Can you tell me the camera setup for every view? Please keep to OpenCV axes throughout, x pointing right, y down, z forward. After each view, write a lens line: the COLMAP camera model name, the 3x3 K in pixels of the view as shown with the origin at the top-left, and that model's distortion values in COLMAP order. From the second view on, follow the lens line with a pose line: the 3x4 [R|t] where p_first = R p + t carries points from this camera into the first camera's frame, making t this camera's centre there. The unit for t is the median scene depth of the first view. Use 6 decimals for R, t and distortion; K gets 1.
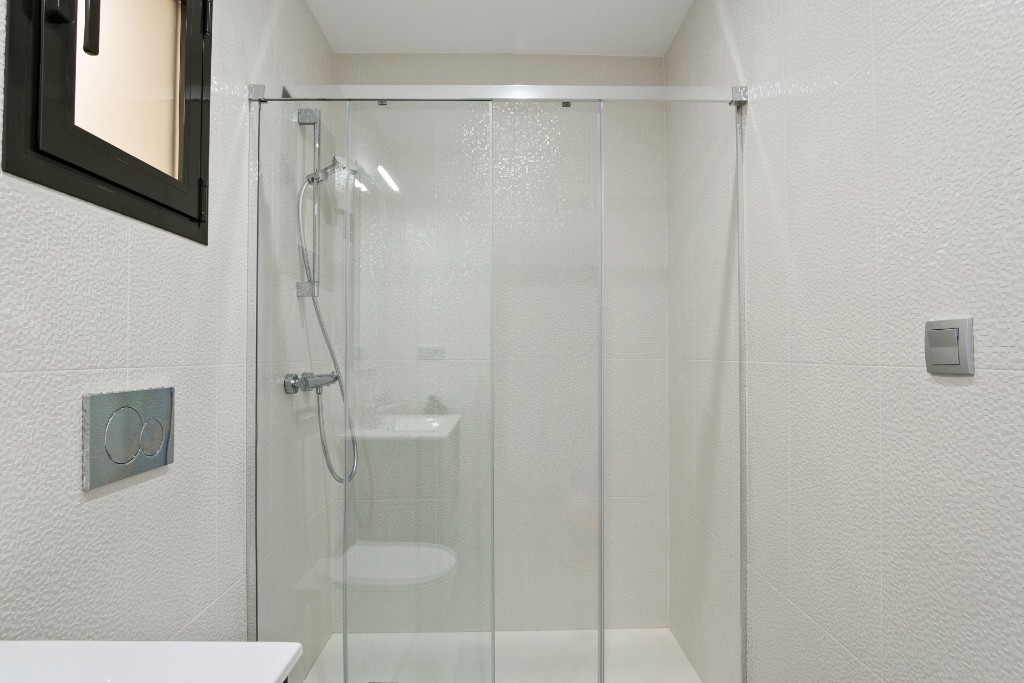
lens RADIAL K [[536.0, 0, 512.0], [0, 536.0, 335.6], [0, 0, 1]] dist [-0.040892, -0.000314]
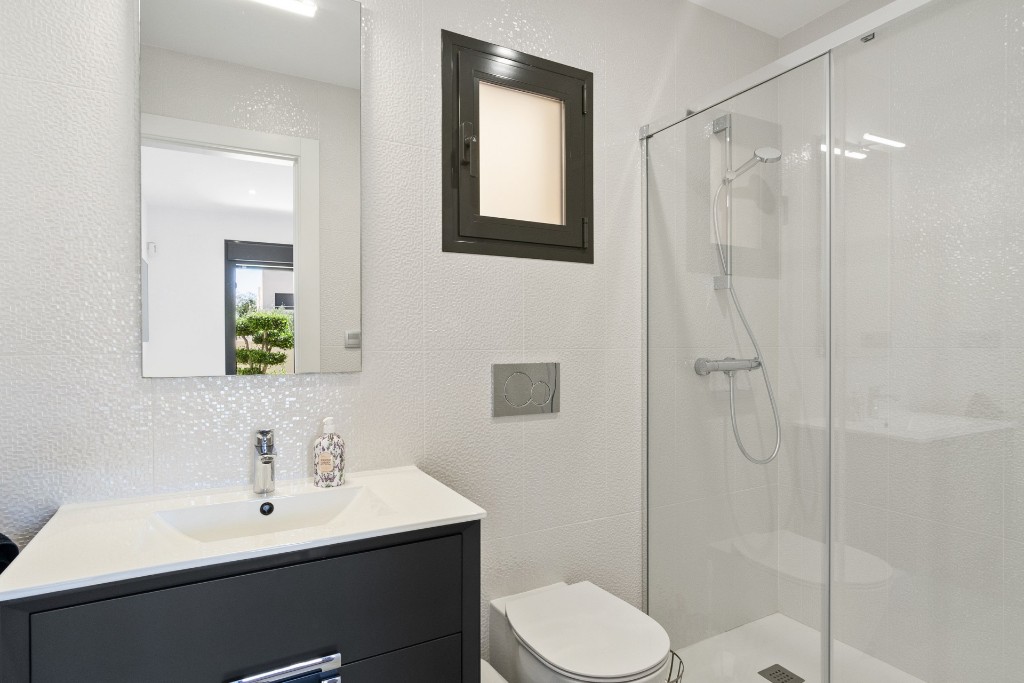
lens RADIAL K [[548.2, 0, 515.8], [0, 548.2, 340.7], [0, 0, 1]] dist [-0.028386, 0.002852]
pose [[0.470232, -0.001545, -0.882542, 0.612445], [0.031084, 0.999407, 0.014812, 0.005488], [0.881995, -0.034398, 0.470001, 0.125011]]
